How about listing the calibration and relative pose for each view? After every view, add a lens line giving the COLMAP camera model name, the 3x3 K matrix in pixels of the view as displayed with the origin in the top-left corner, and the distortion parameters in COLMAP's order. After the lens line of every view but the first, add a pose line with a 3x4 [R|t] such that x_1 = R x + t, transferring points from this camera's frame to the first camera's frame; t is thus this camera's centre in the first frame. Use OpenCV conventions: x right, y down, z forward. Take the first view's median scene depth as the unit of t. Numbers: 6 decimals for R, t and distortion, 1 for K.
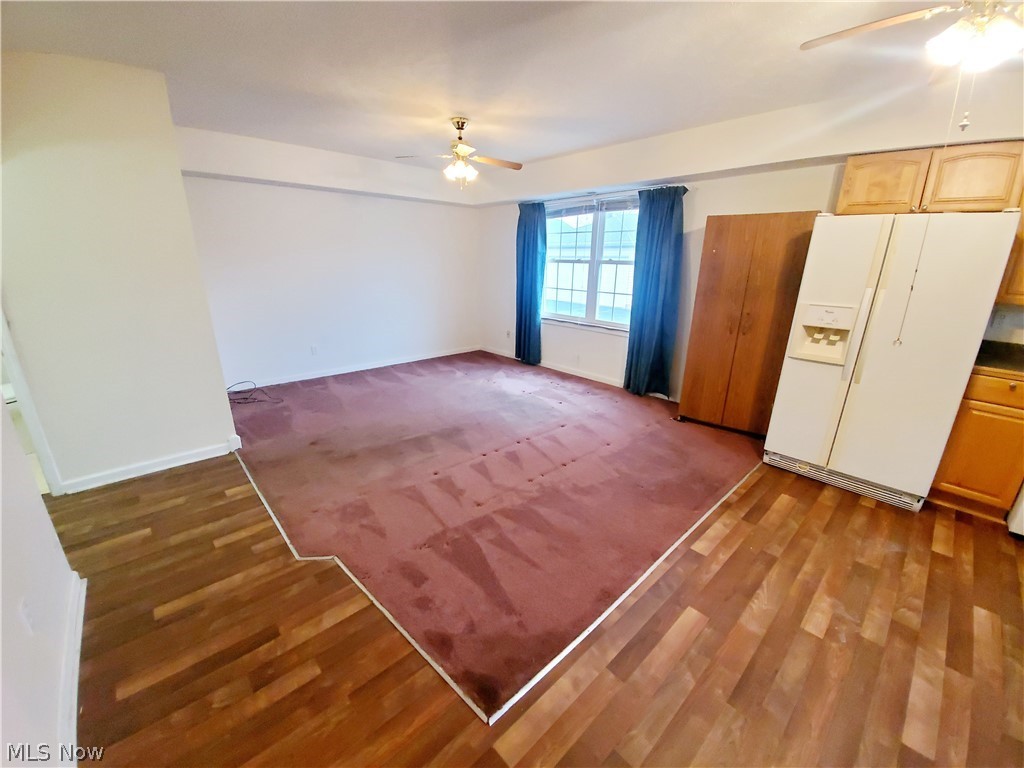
lens RADIAL K [[402.2, 0, 518.9], [0, 402.2, 390.0], [0, 0, 1]] dist [0.005071, -0.014631]
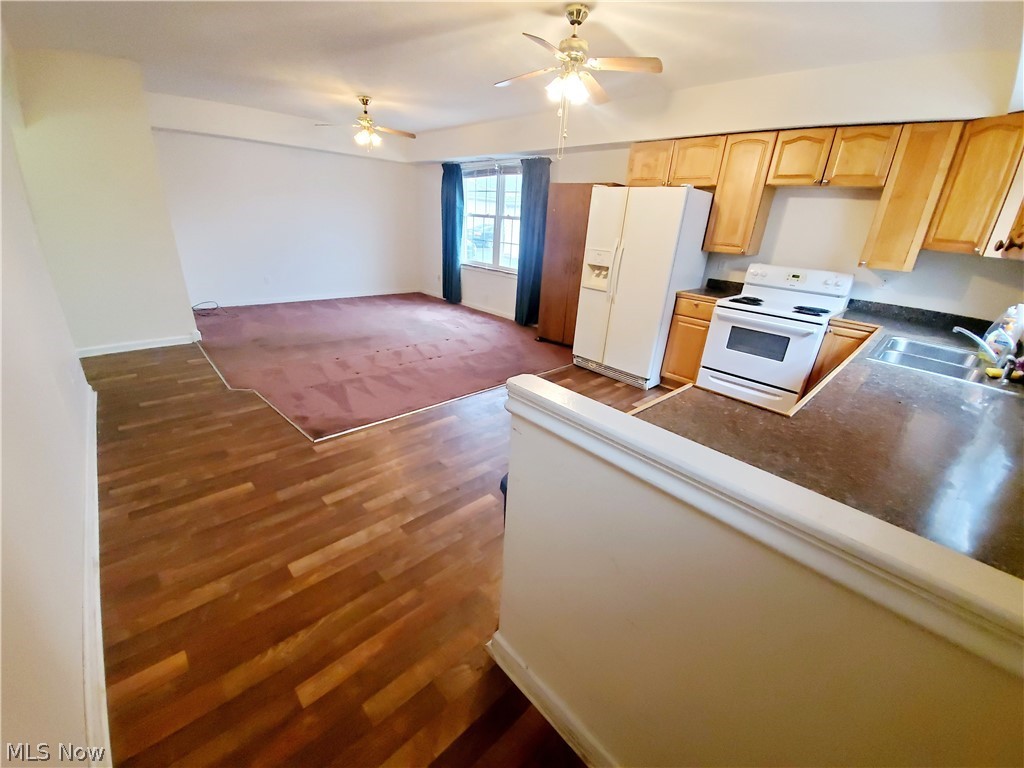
lens RADIAL K [[402.2, 0, 518.9], [0, 402.2, 390.0], [0, 0, 1]] dist [0.005071, -0.014631]
pose [[0.998820, 0.038256, 0.029929, 0.380125], [-0.040719, 0.995415, 0.086545, 0.157832], [-0.026481, -0.087662, 0.995798, -0.433768]]
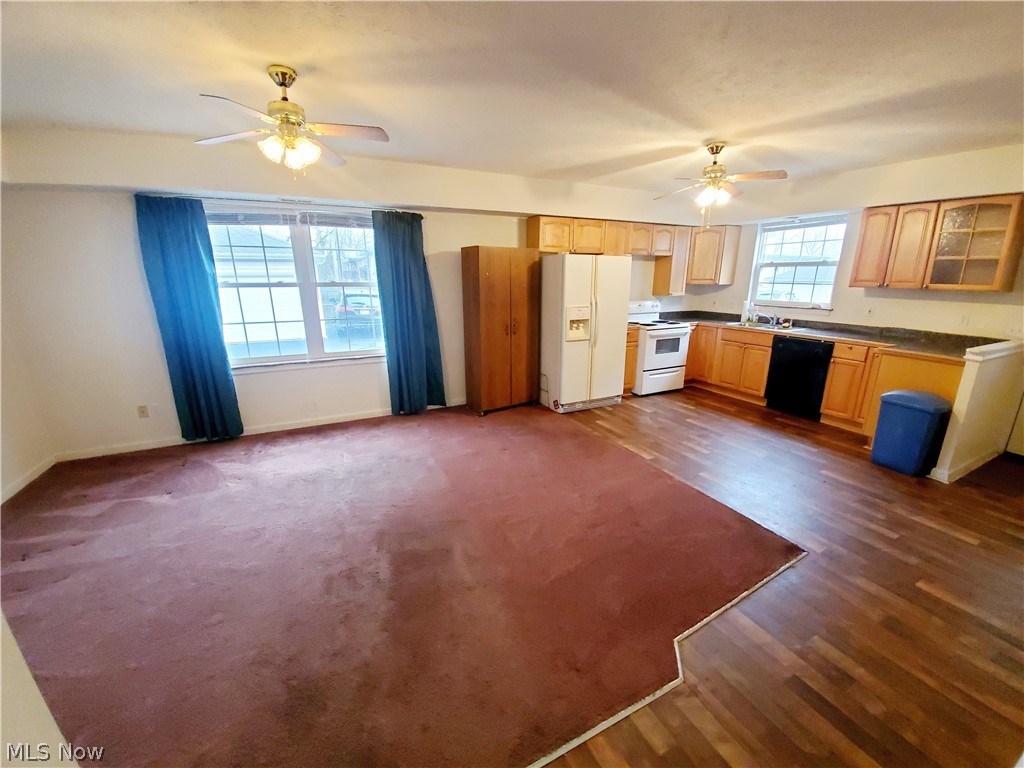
lens RADIAL K [[409.9, 0, 509.3], [0, 409.9, 391.4], [0, 0, 1]] dist [0.001914, -0.012446]
pose [[0.290094, -0.270239, 0.918050, -0.833576], [0.299602, 0.936725, 0.181065, -0.232373], [-0.908892, 0.222523, 0.352703, 0.619315]]
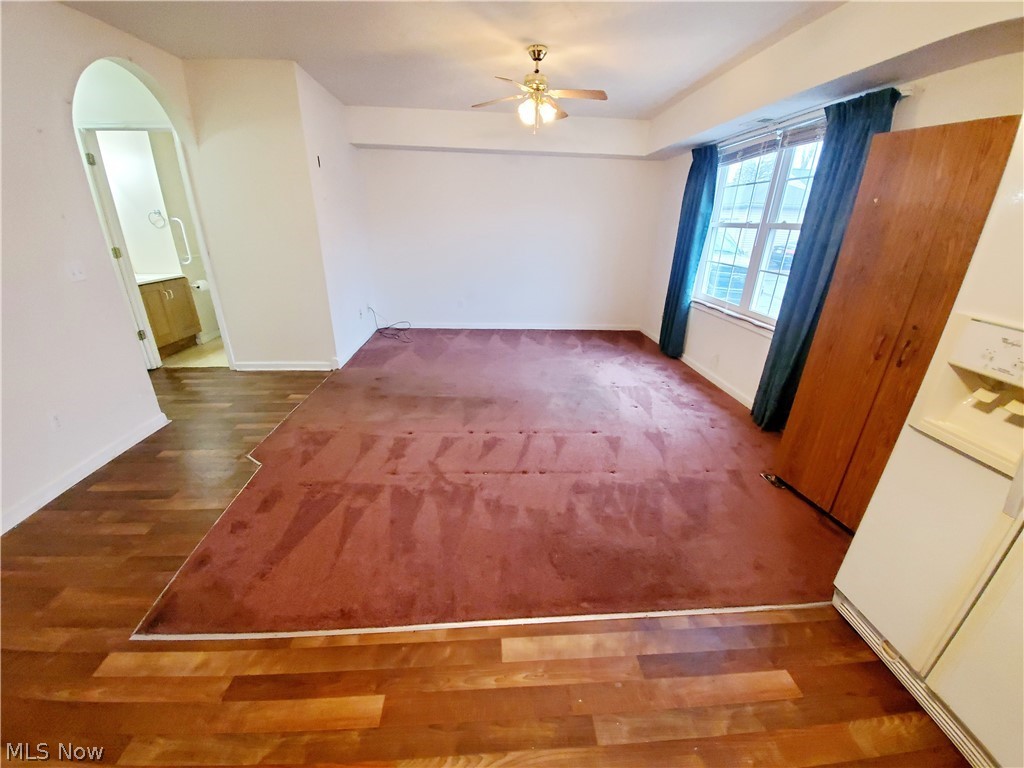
lens RADIAL K [[402.2, 0, 518.9], [0, 402.2, 390.0], [0, 0, 1]] dist [0.005071, -0.014631]
pose [[0.780133, 0.246049, -0.575197, 0.523747], [-0.207366, 0.969137, 0.133315, -0.081630], [0.590247, 0.015273, 0.807078, 0.325289]]
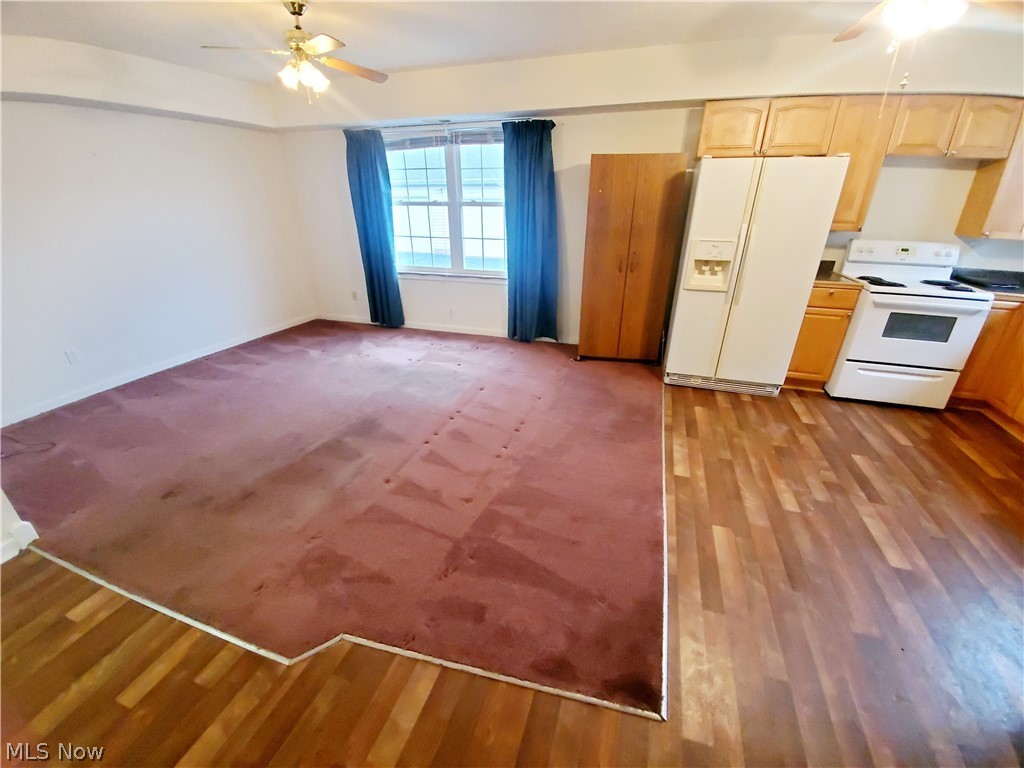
lens RADIAL K [[402.2, 0, 518.9], [0, 402.2, 390.0], [0, 0, 1]] dist [0.005071, -0.014631]
pose [[0.875587, -0.215913, 0.432121, -0.267920], [0.158995, 0.973519, 0.164263, -0.059361], [-0.456144, -0.075122, 0.886729, 0.163099]]
